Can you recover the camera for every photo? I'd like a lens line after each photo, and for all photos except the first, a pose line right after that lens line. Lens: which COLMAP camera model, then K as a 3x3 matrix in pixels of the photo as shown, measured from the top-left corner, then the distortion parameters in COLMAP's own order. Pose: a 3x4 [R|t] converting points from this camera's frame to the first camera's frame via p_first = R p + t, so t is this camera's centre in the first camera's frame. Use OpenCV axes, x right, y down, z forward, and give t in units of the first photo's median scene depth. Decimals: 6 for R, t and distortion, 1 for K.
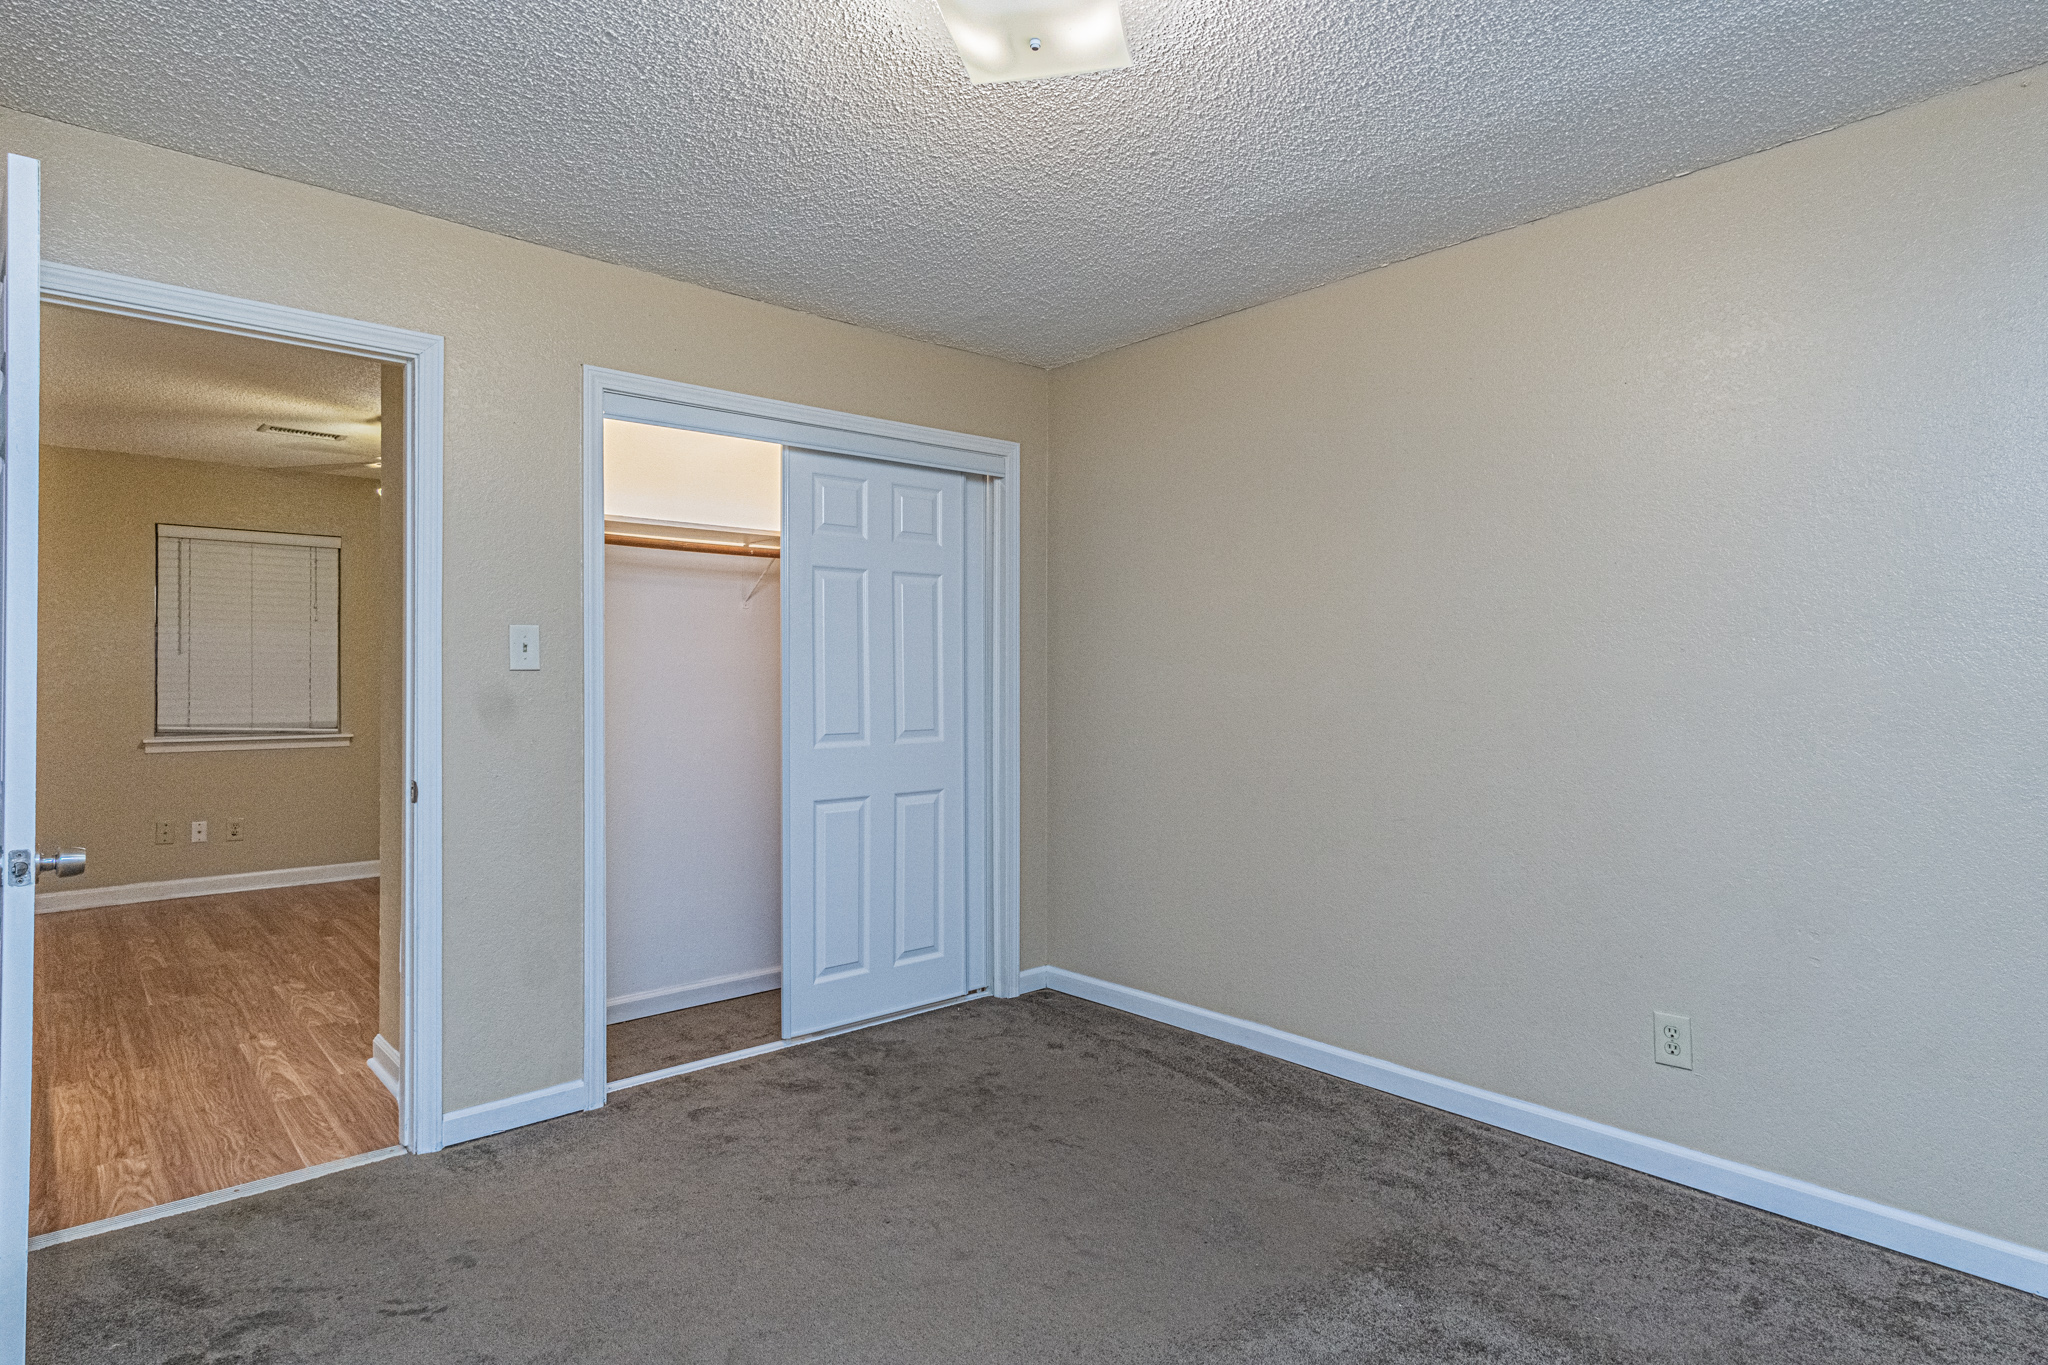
lens RADIAL K [[1099.8, 0, 1019.2], [0, 1099.8, 679.0], [0, 0, 1]] dist [0.003688, 0.002466]
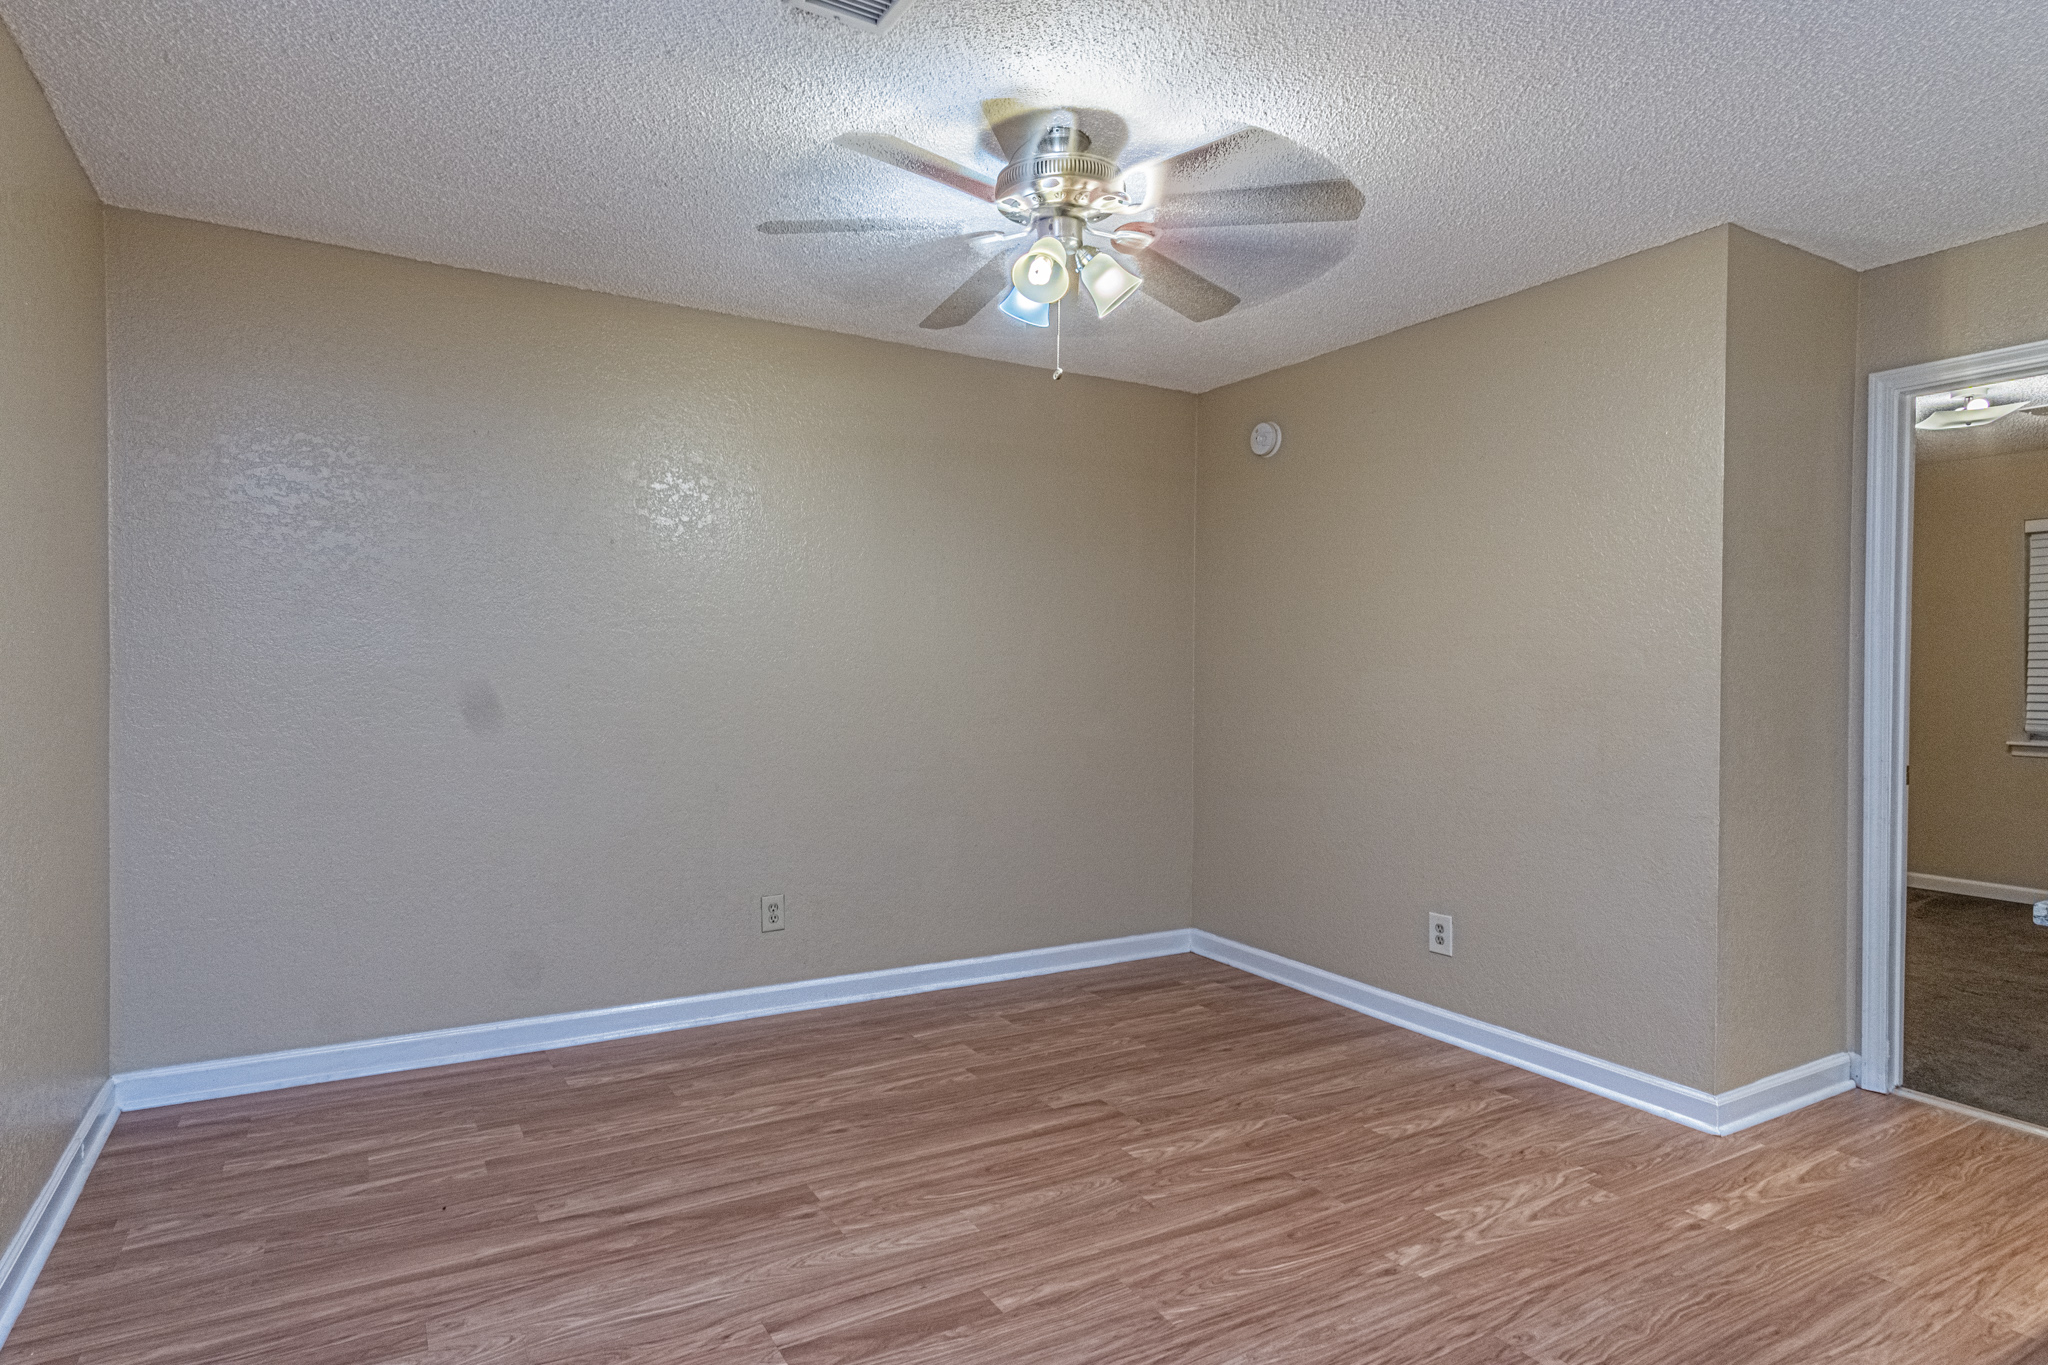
lens RADIAL K [[1099.8, 0, 1003.7], [0, 1099.8, 671.3], [0, 0, 1]] dist [0.003688, 0.002466]
pose [[0.208056, 0.004045, 0.978108, -1.591345], [-0.005396, 0.999981, -0.002987, 0.003954], [-0.978102, -0.004656, 0.208074, 1.423262]]
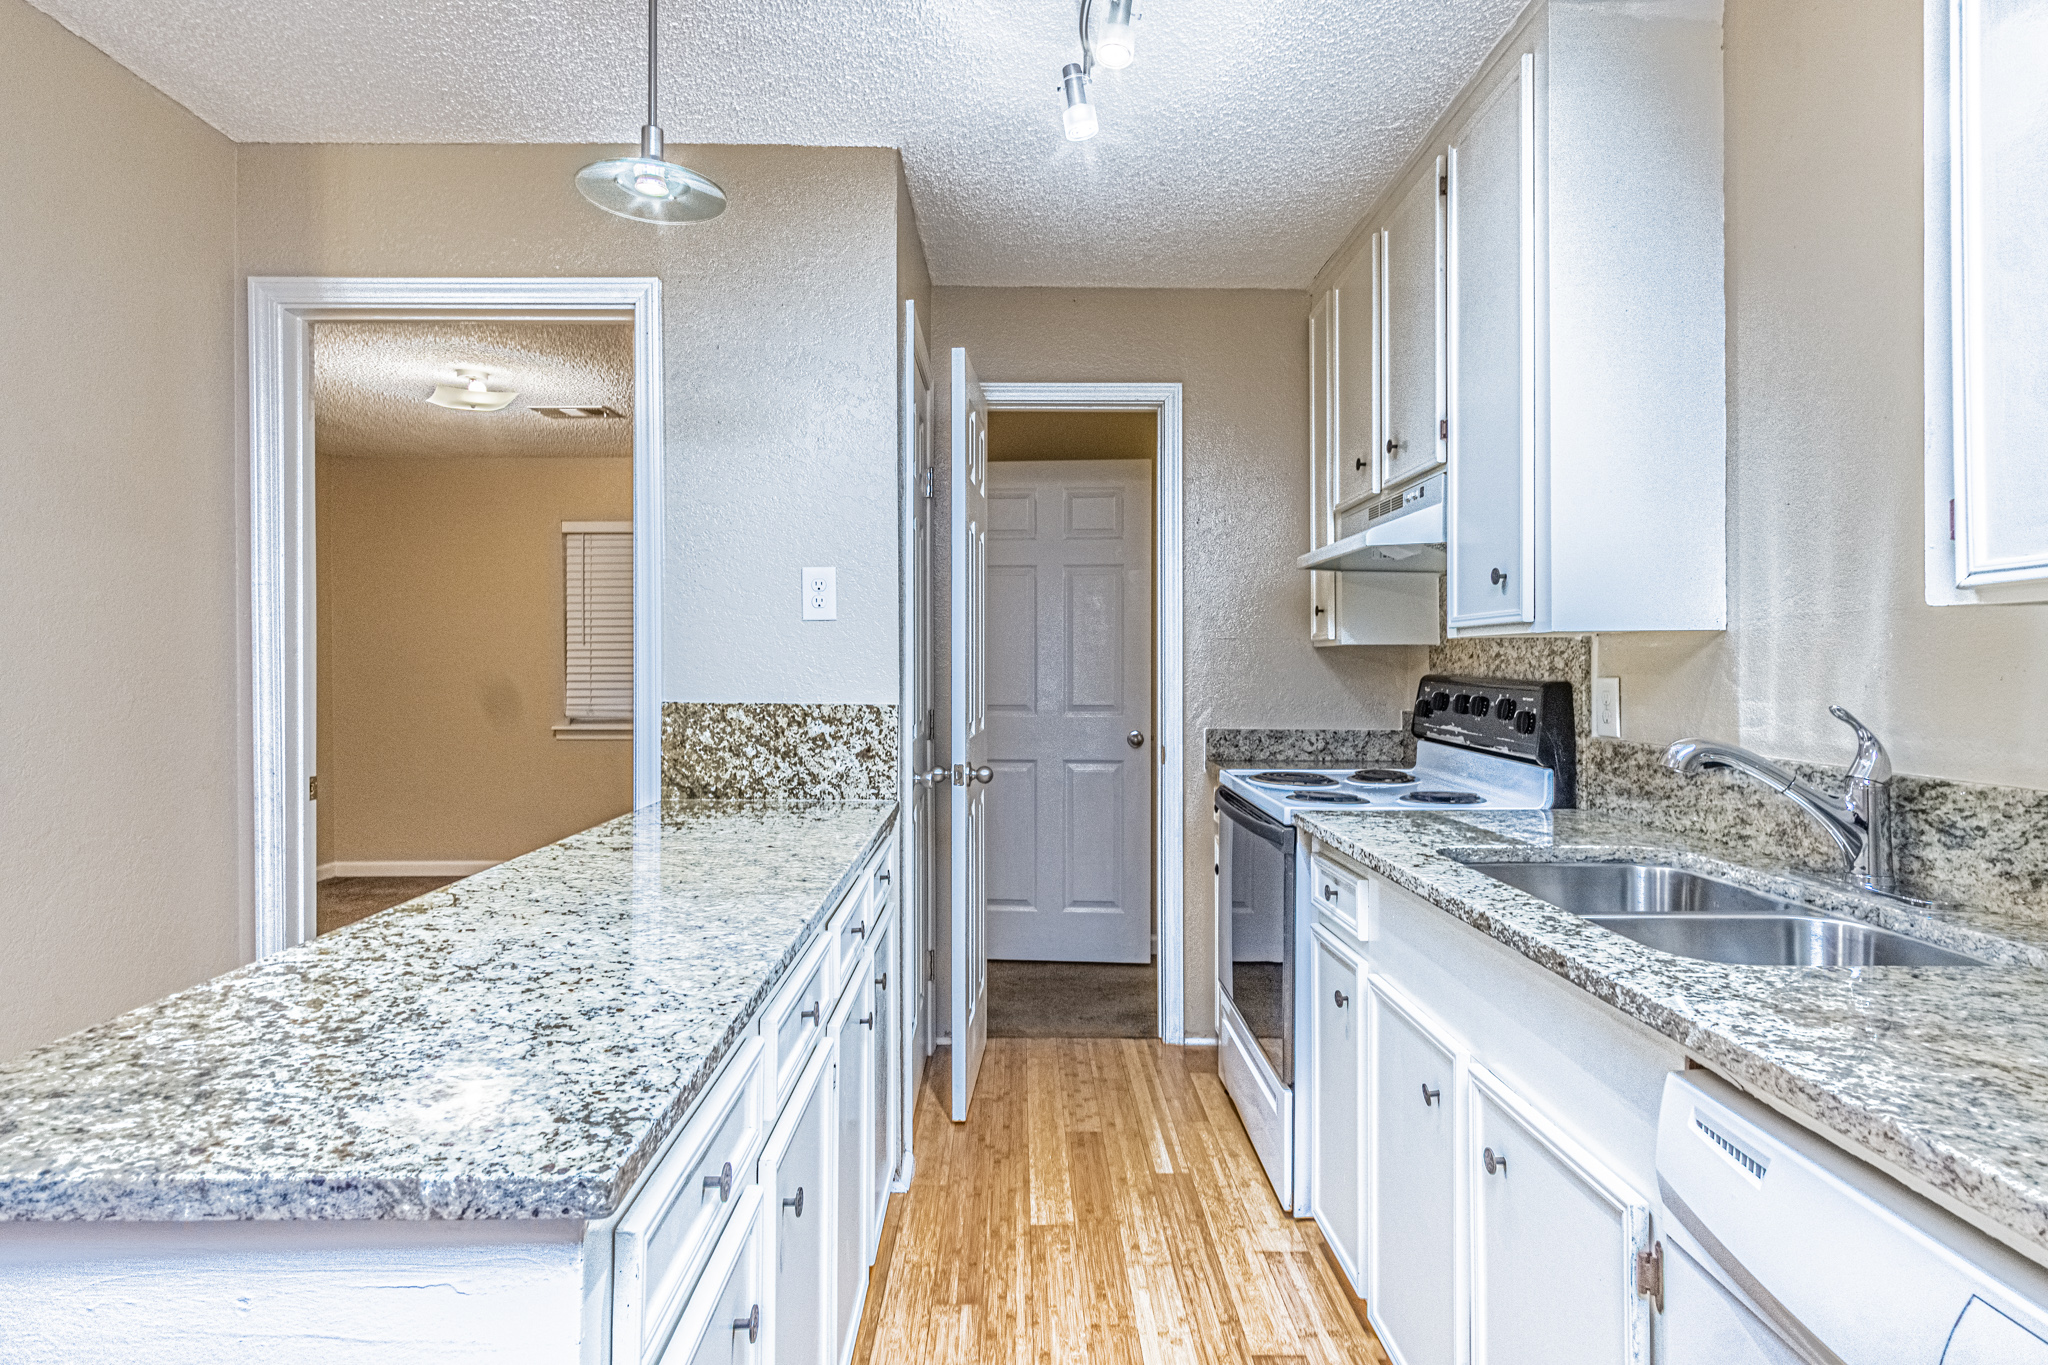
lens RADIAL K [[1099.8, 0, 1017.6], [0, 1099.8, 672.2], [0, 0, 1]] dist [0.003688, 0.002466]
pose [[-0.741304, -0.005521, 0.671147, -1.380234], [-0.003561, 0.999984, 0.004292, -0.001868], [-0.671160, 0.000791, -0.741312, 1.081741]]
